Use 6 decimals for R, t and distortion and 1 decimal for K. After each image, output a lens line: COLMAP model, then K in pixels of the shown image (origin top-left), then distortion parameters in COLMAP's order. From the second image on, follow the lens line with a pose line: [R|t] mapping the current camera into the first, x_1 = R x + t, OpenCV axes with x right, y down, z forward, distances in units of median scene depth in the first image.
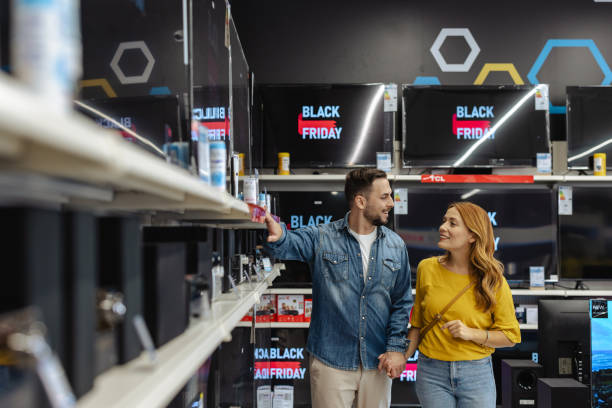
lens RADIAL K [[1016.4, 0, 284.4], [0, 1016.4, 200.8], [0, 0, 1]] dist [0.039118, 0.007455]
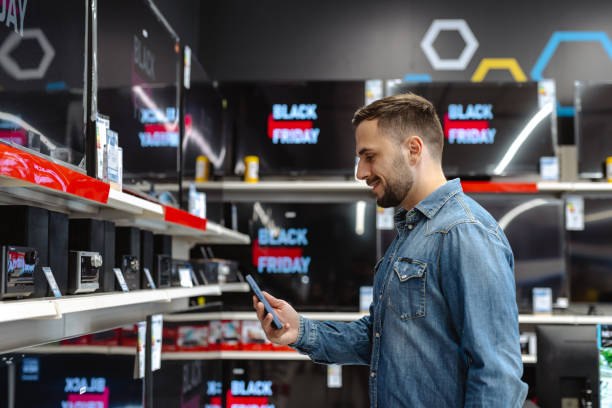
lens RADIAL K [[928.7, 0, 305.6], [0, 928.7, 195.1], [0, 0, 1]] dist [0.010907, 0.084970]
pose [[0.999423, 0.001780, -0.033917, 0.073203], [-0.003477, 0.998741, -0.050052, 0.024941], [0.033785, 0.050141, 0.998171, 0.201918]]
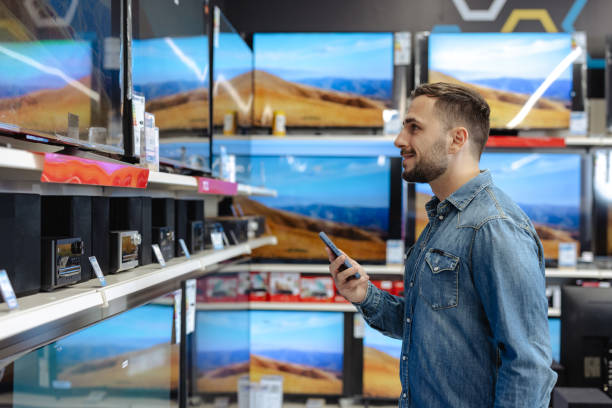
lens RADIAL K [[935.8, 0, 306.0], [0, 935.8, 204.0], [0, 0, 1]] dist [0.015674, -0.000735]
pose [[0.998343, 0.009172, -0.056809, 0.069250], [-0.007173, 0.999351, 0.035292, 0.004523], [0.057096, -0.034826, 0.997761, 0.190060]]
